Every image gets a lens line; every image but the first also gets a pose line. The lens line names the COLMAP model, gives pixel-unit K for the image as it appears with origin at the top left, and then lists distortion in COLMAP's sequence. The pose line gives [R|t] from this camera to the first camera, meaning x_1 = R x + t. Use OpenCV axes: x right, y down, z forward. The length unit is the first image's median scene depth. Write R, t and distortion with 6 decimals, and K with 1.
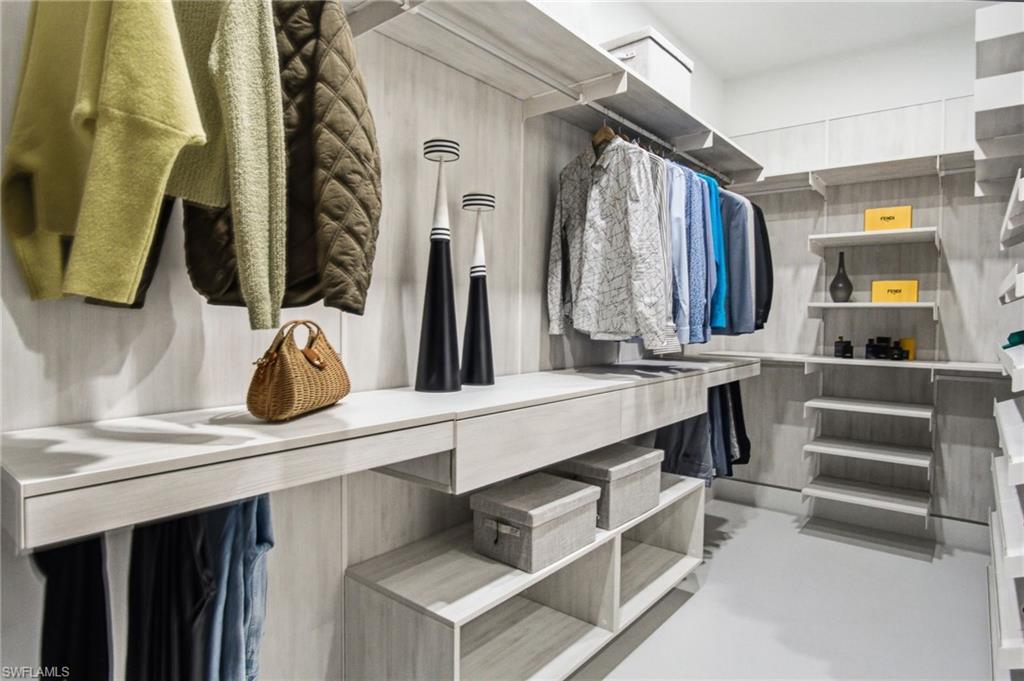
lens RADIAL K [[559.1, 0, 514.1], [0, 559.1, 343.6], [0, 0, 1]] dist [-0.028346, 0.002126]
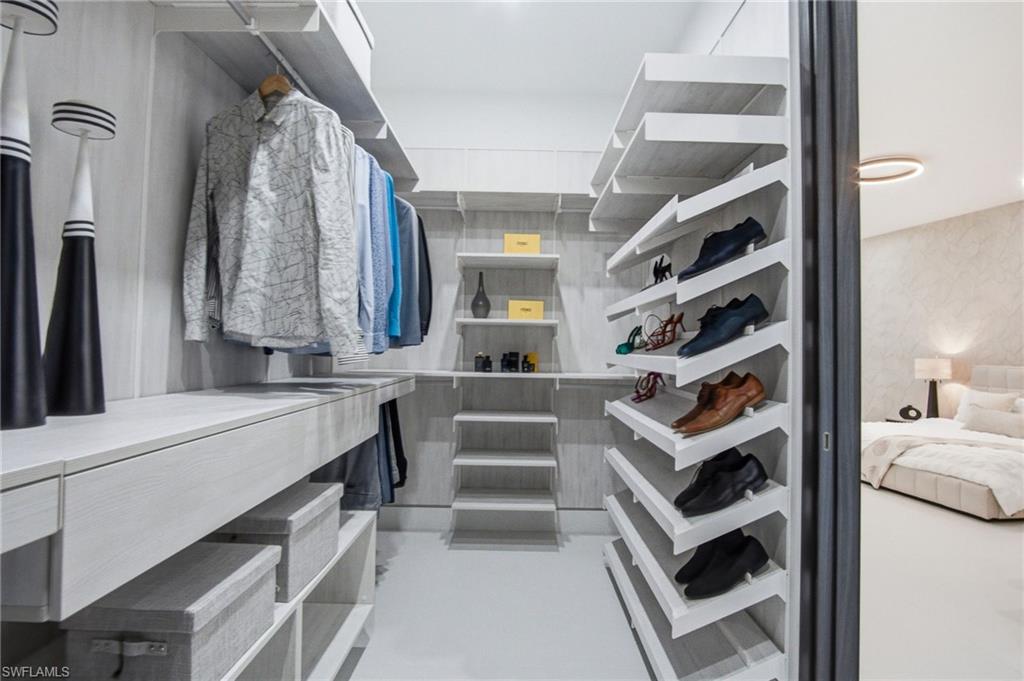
lens RADIAL K [[568.0, 0, 515.9], [0, 568.0, 333.3], [0, 0, 1]] dist [-0.034095, 0.010048]
pose [[0.778187, 0.020859, 0.627687, -0.058639], [0.019302, 0.998182, -0.057101, 0.023394], [-0.627736, 0.056551, 0.776369, 0.179148]]
